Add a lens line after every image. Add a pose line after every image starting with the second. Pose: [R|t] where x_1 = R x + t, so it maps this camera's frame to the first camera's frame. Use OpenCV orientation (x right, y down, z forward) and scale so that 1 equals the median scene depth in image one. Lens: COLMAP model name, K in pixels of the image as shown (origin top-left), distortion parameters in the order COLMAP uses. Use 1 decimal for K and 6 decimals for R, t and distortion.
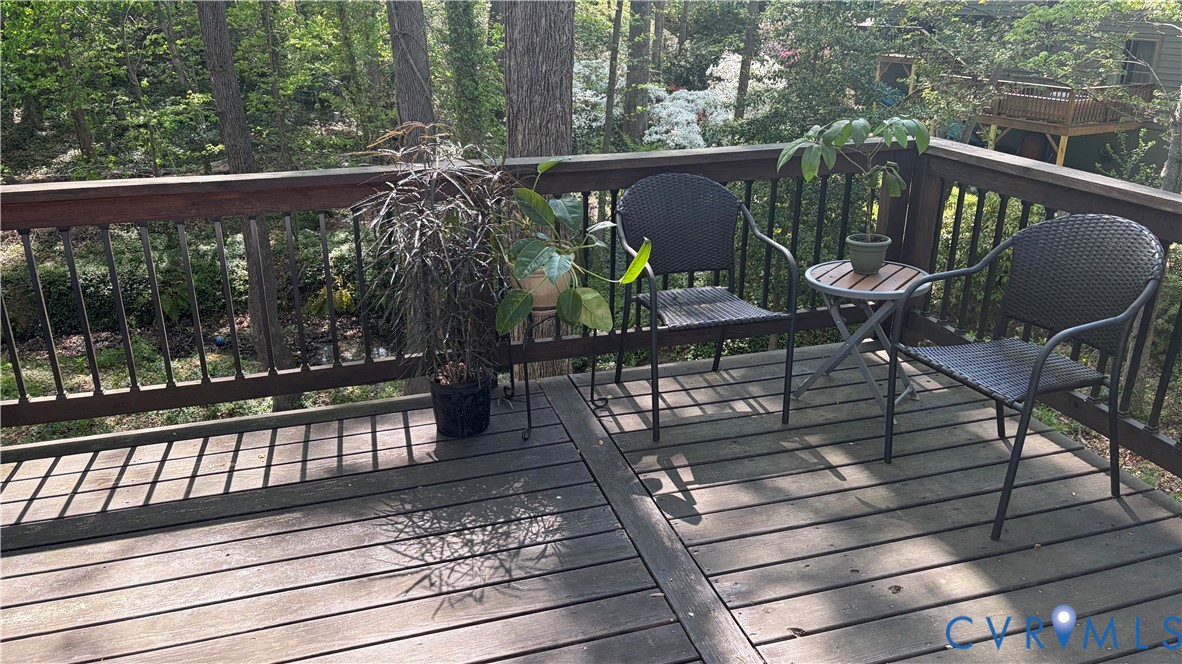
lens RADIAL K [[890.9, 0, 552.0], [0, 890.9, 335.2], [0, 0, 1]] dist [0.082256, -0.109549]
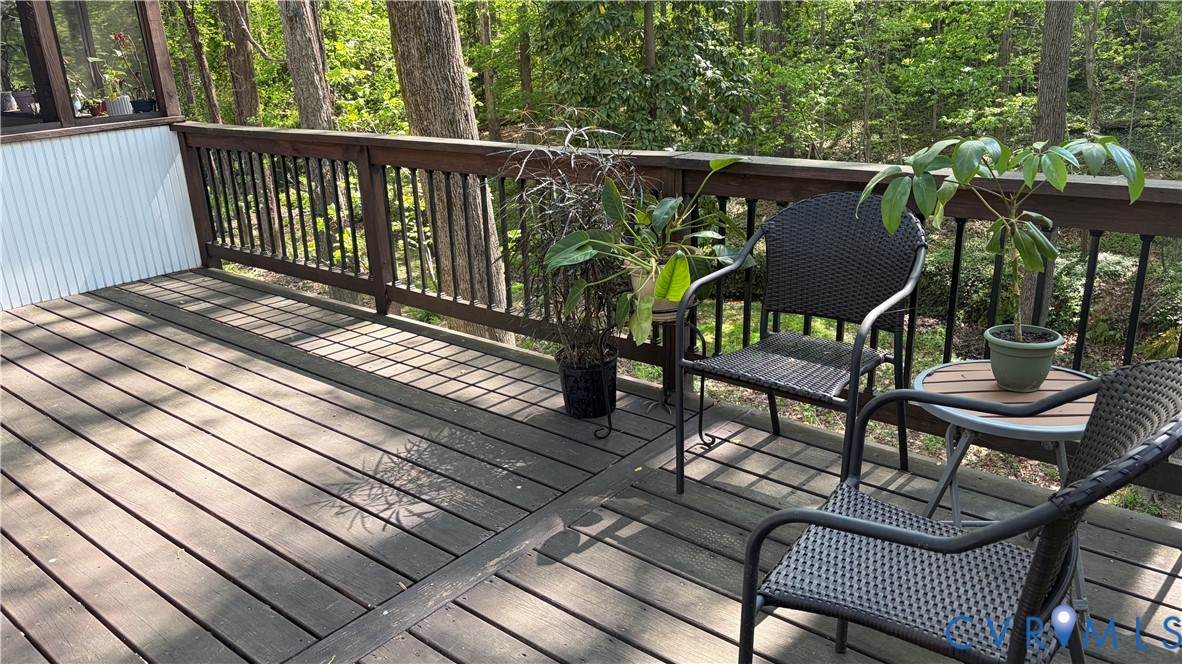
lens RADIAL K [[890.9, 0, 552.0], [0, 890.9, 335.2], [0, 0, 1]] dist [0.082256, -0.109549]
pose [[0.513357, 0.263511, -0.816717, 0.727087], [-0.259293, 0.954838, 0.145094, -0.121356], [0.818066, 0.137284, 0.558499, 0.419968]]
